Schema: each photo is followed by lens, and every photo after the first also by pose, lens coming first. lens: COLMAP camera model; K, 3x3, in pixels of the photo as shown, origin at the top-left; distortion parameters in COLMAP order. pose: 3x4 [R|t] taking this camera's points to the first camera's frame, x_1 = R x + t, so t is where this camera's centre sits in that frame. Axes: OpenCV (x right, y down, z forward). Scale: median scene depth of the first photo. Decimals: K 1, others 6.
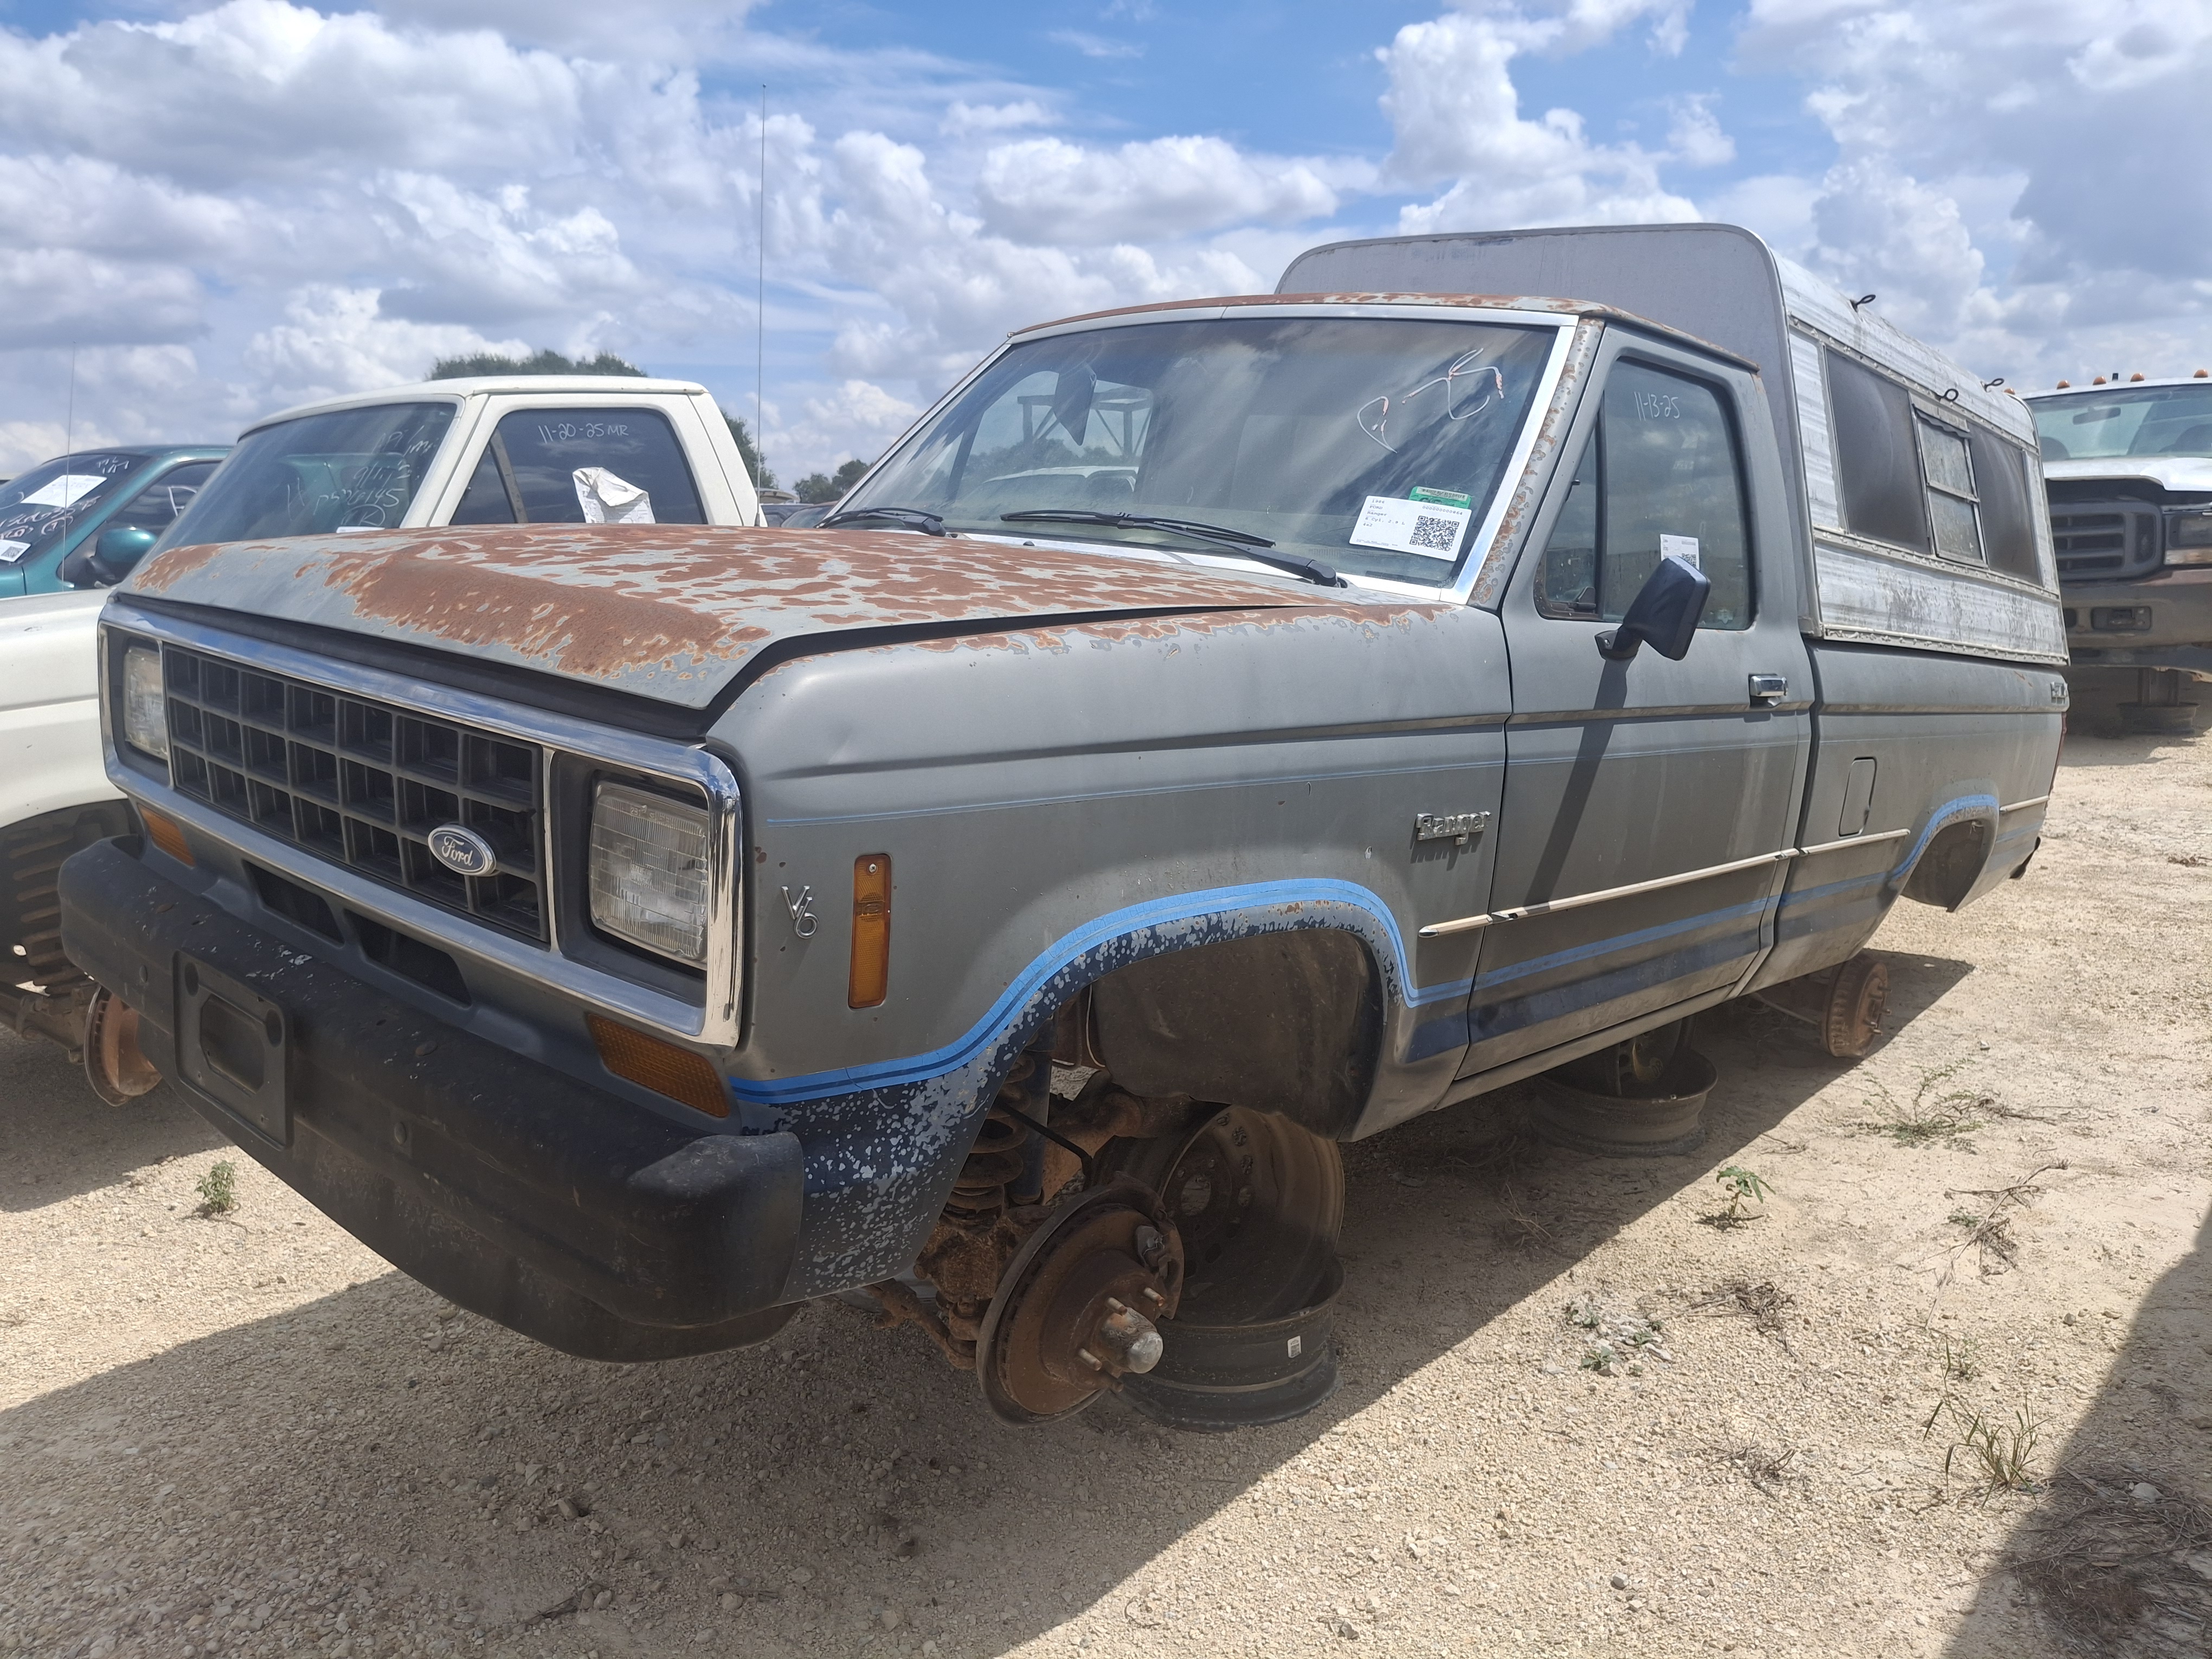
lens RADIAL K [[1666.5, 0, 1106.0], [0, 1666.5, 829.5], [0, 0, 1]] dist [-0.001349, -0.001798]
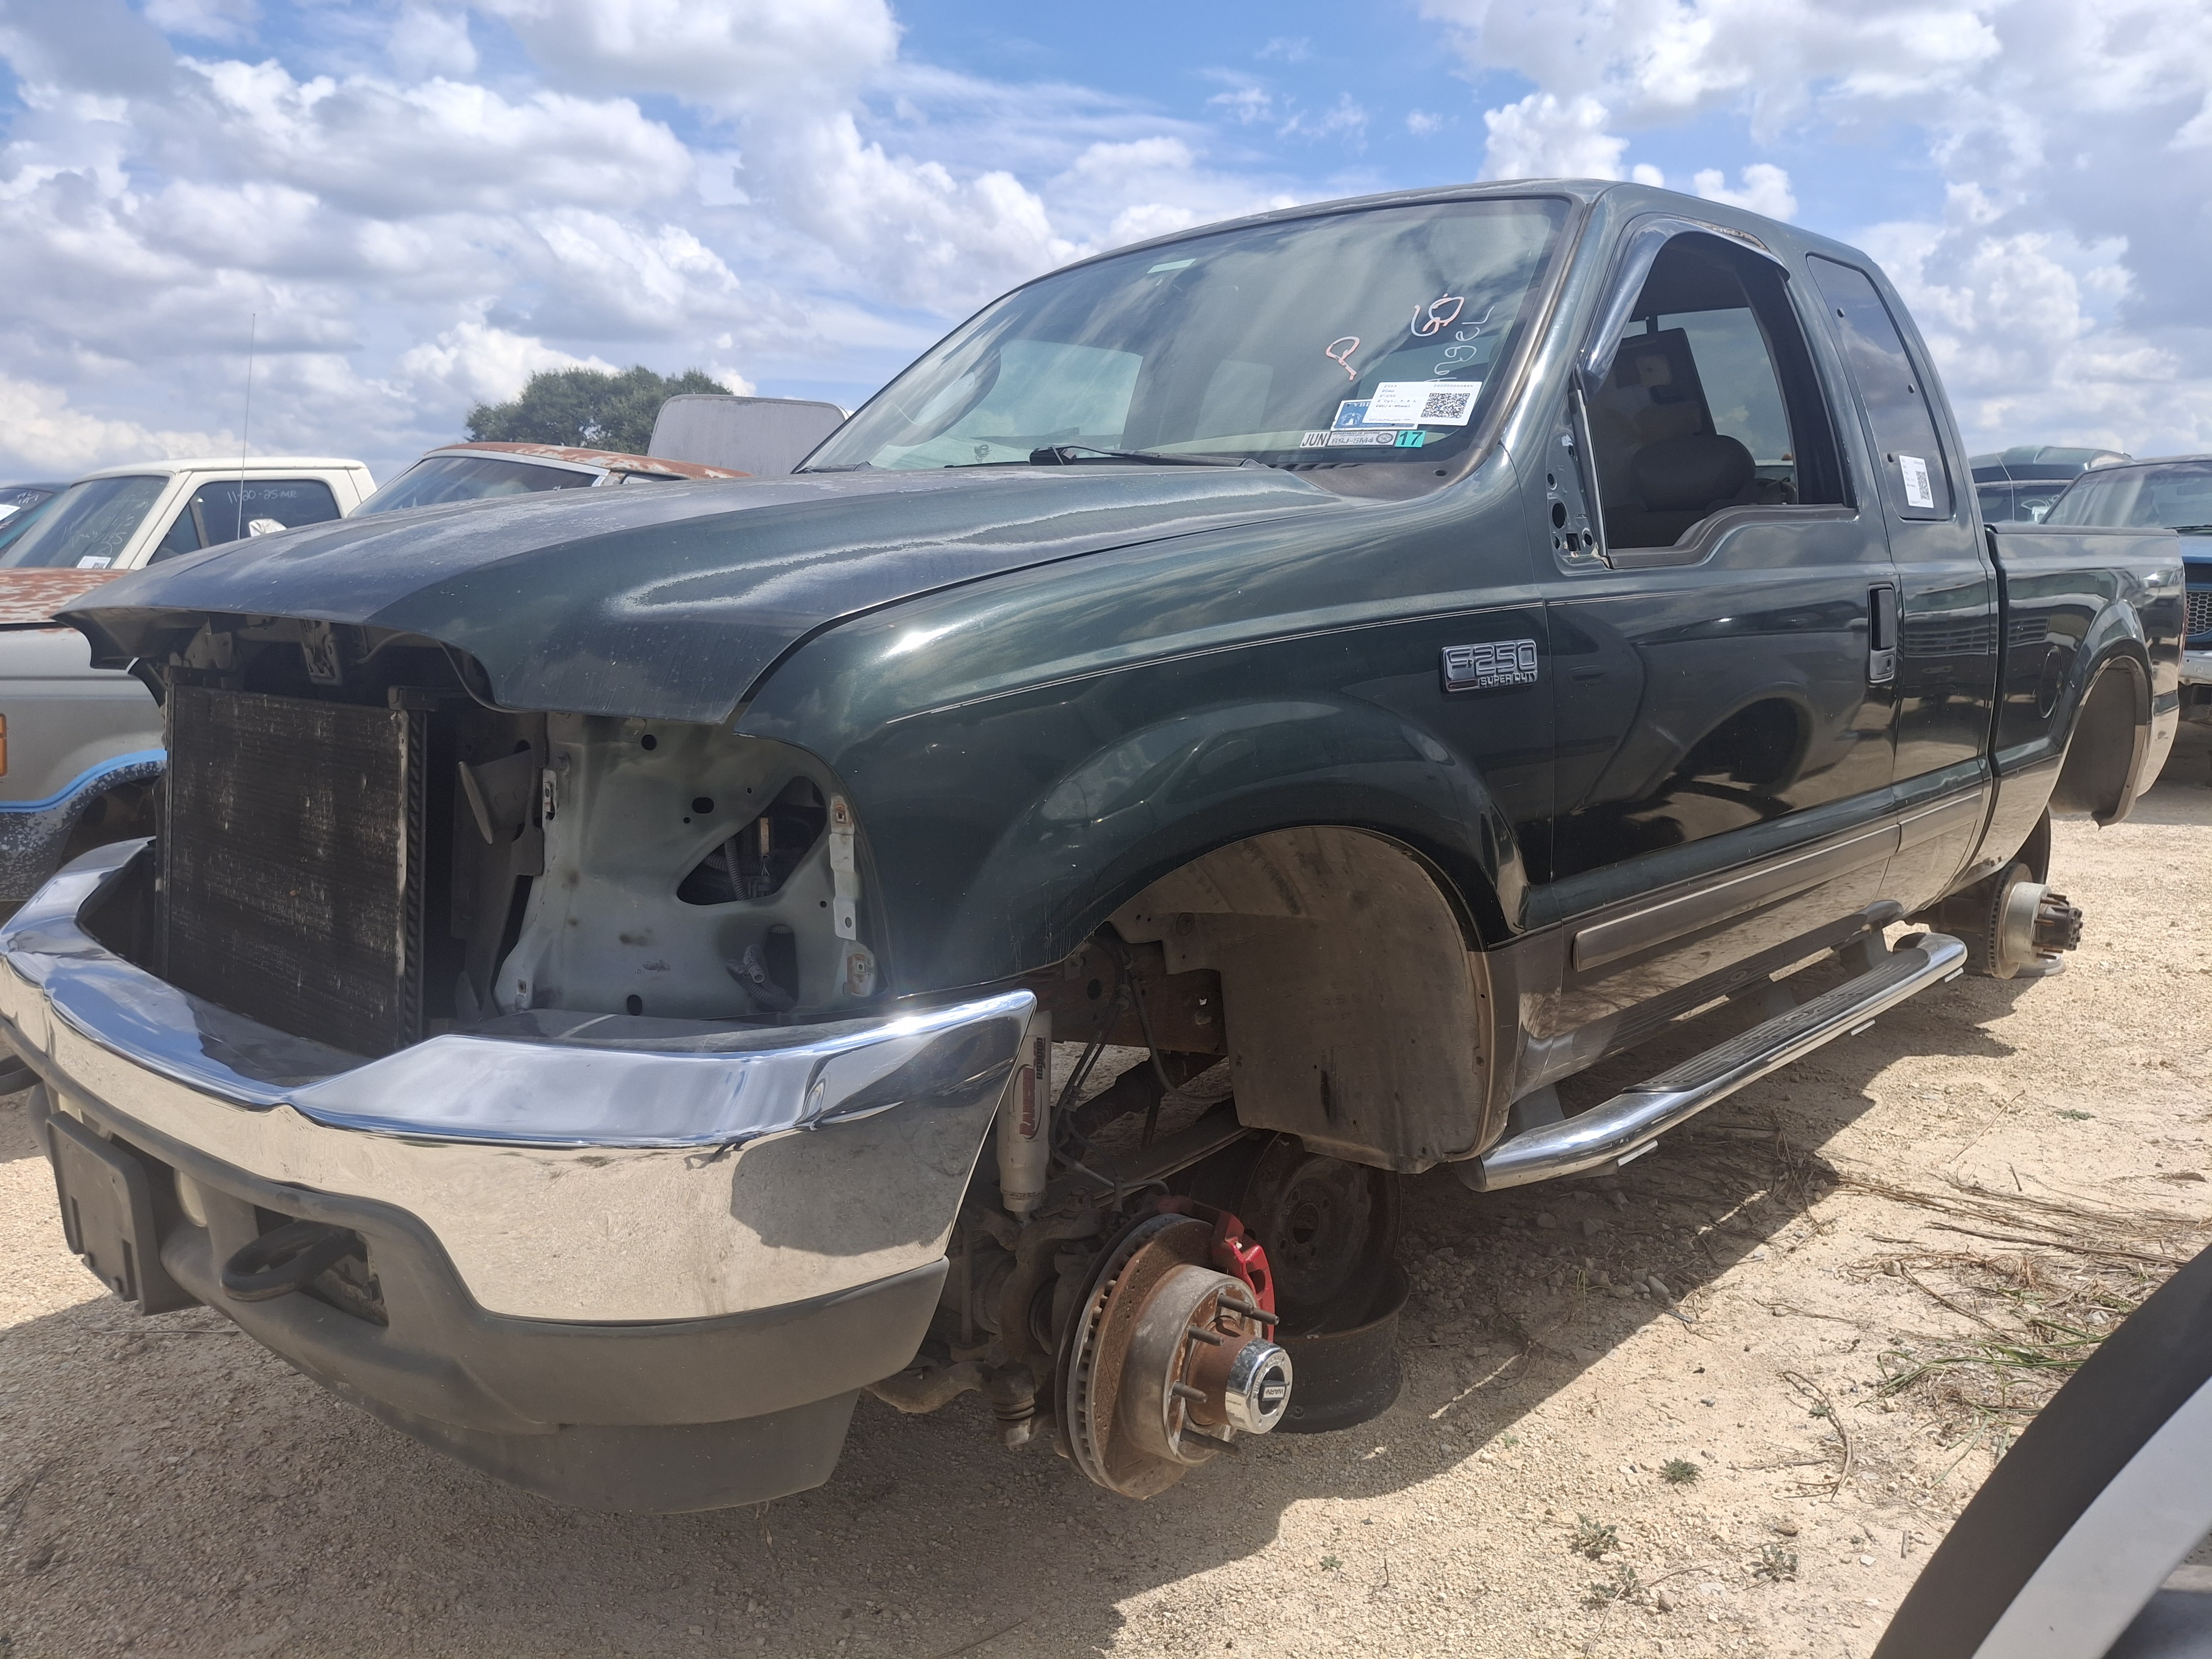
lens RADIAL K [[1599.5, 0, 1106.0], [0, 1599.5, 829.5], [0, 0, 1]] dist [0.001216, -0.000672]
pose [[0.994448, 0.052894, -0.090974, 0.752363], [-0.052479, 0.998598, 0.006947, 0.035615], [0.091214, -0.002134, 0.995829, -0.532386]]
